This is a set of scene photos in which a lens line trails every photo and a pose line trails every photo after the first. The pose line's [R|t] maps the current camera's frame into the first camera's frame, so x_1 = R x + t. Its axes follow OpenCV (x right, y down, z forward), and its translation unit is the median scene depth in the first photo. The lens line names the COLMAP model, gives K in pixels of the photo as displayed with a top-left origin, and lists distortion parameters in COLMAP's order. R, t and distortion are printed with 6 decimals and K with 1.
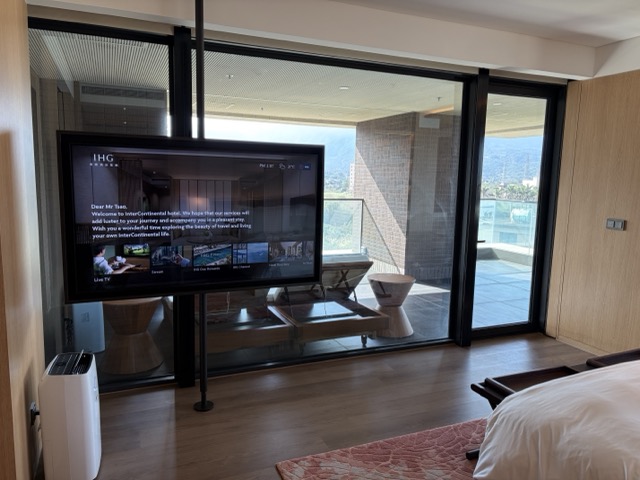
lens RADIAL K [[480.9, 0, 318.4], [0, 480.9, 241.5], [0, 0, 1]] dist [0.055466, -0.063858]
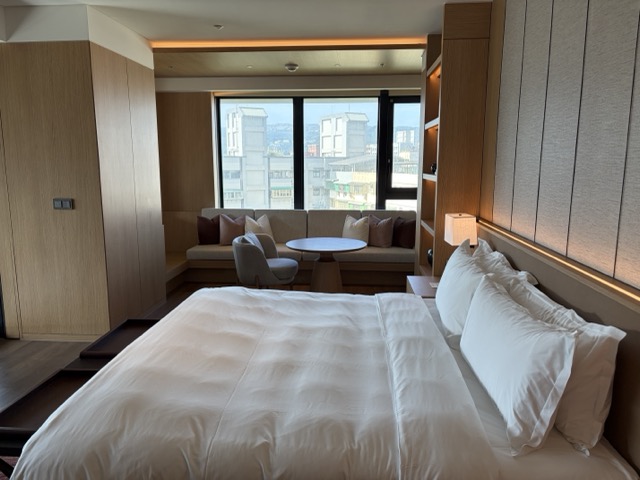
lens RADIAL K [[480.9, 0, 321.6], [0, 480.9, 238.5], [0, 0, 1]] dist [0.055466, -0.063858]
pose [[0.450131, -0.159511, 0.878600, -0.013233], [0.123568, 0.985577, 0.115625, -0.016154], [-0.884372, 0.056521, 0.463349, 0.111011]]
